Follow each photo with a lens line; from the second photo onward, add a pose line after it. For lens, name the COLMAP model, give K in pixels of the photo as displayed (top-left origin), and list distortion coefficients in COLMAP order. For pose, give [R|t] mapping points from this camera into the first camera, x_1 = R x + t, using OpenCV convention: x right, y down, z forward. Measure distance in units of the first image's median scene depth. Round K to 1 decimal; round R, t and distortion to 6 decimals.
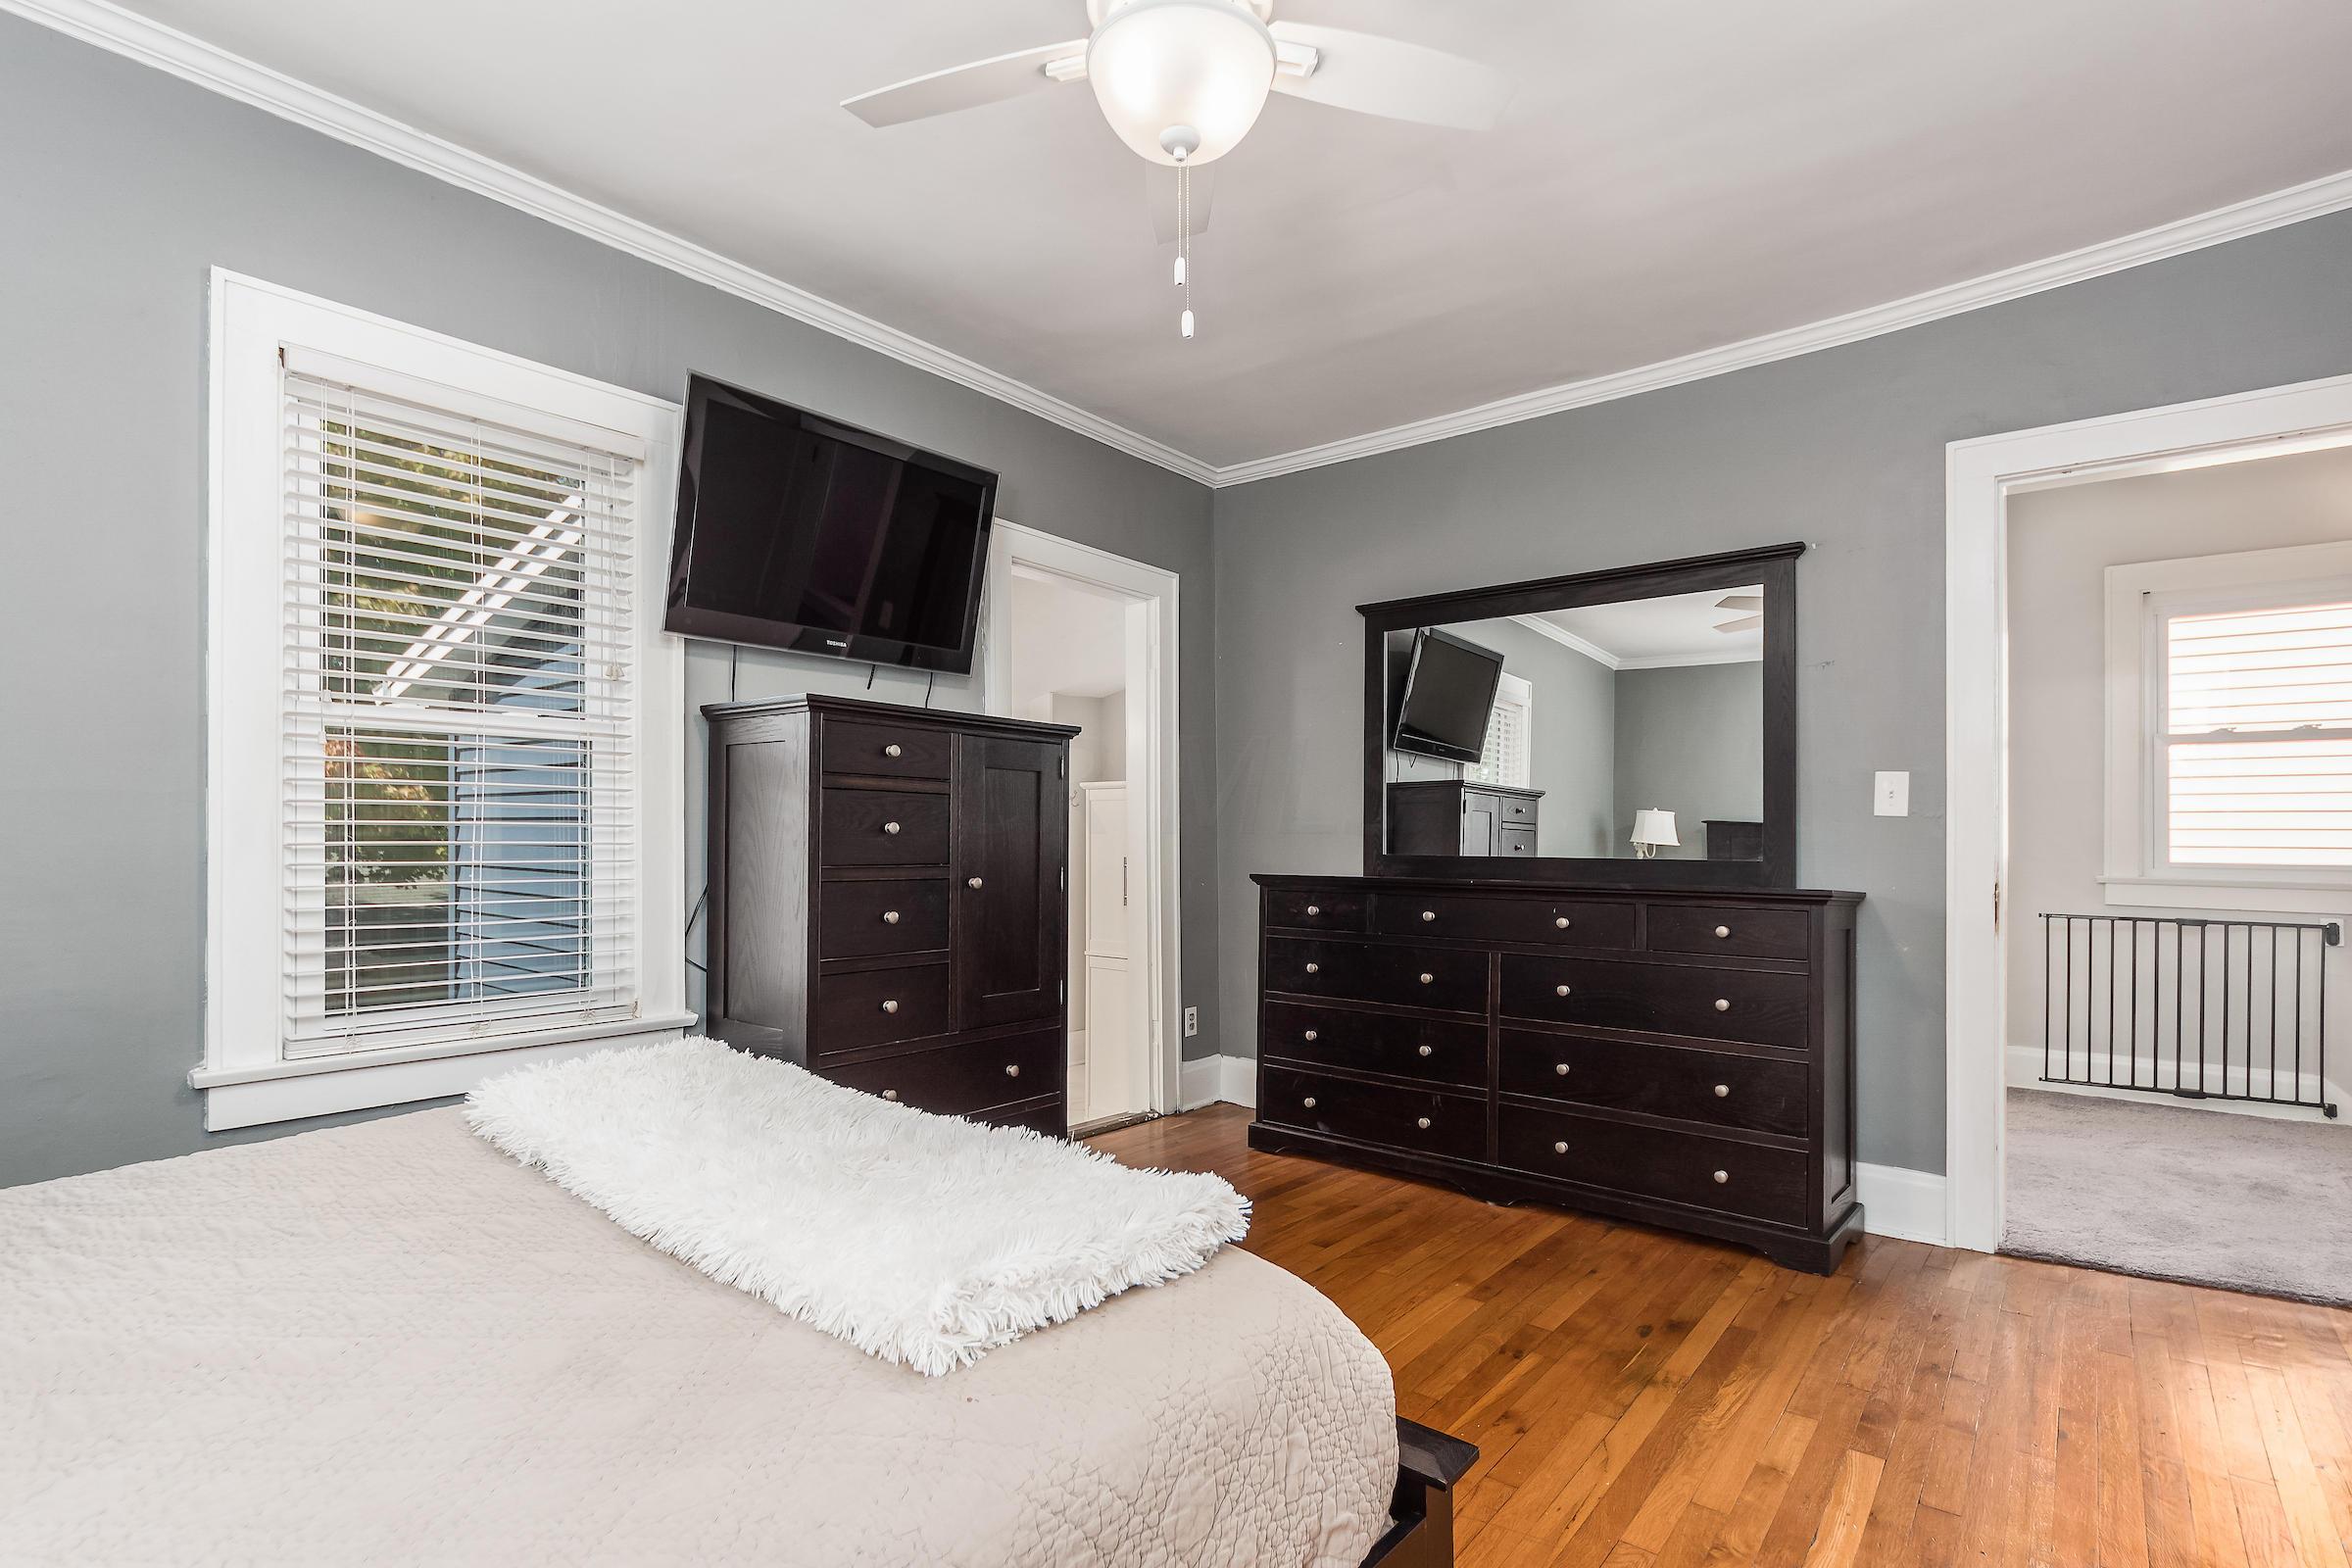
lens RADIAL K [[1157.5, 0, 1168.5], [0, 1157.5, 829.9], [0, 0, 1]] dist [0.000518, 0.000575]
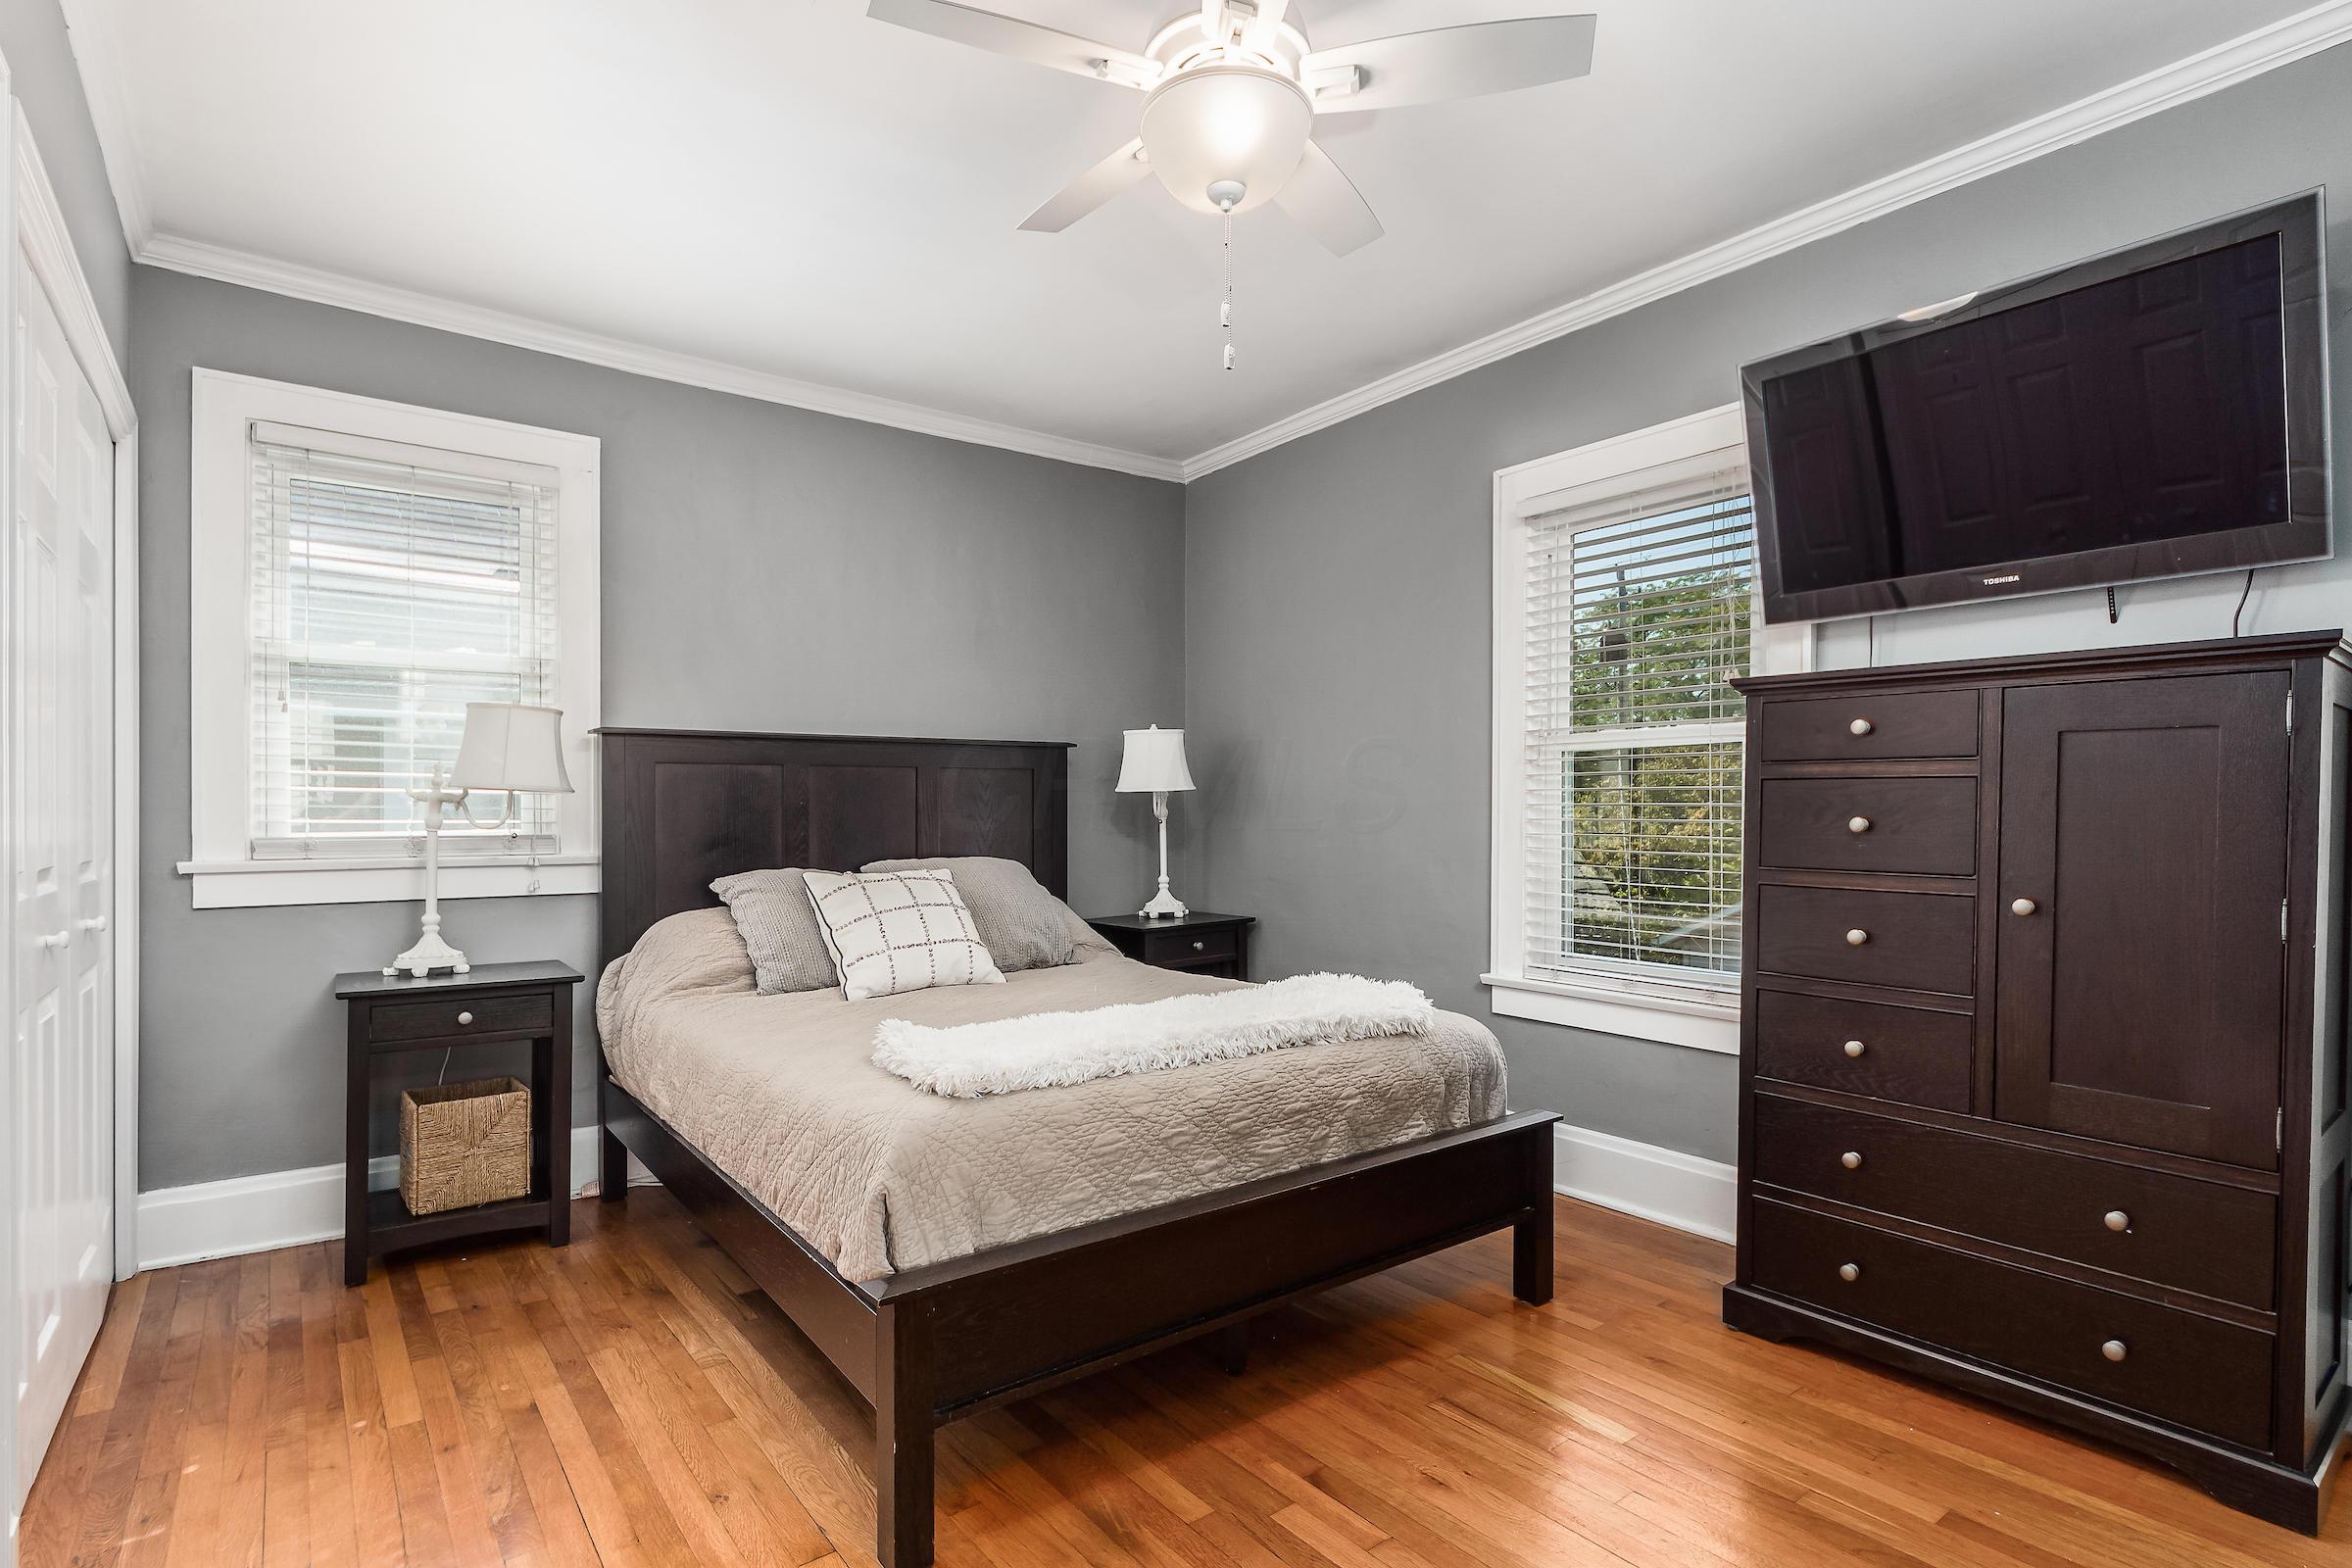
lens RADIAL K [[1157.5, 0, 1168.5], [0, 1157.5, 829.9], [0, 0, 1]] dist [0.000518, 0.000575]
pose [[-0.210844, 0.003468, -0.977513, 0.760105], [-0.002294, 0.999989, 0.004043, 0.001587], [0.977517, 0.003094, -0.210834, 0.826891]]
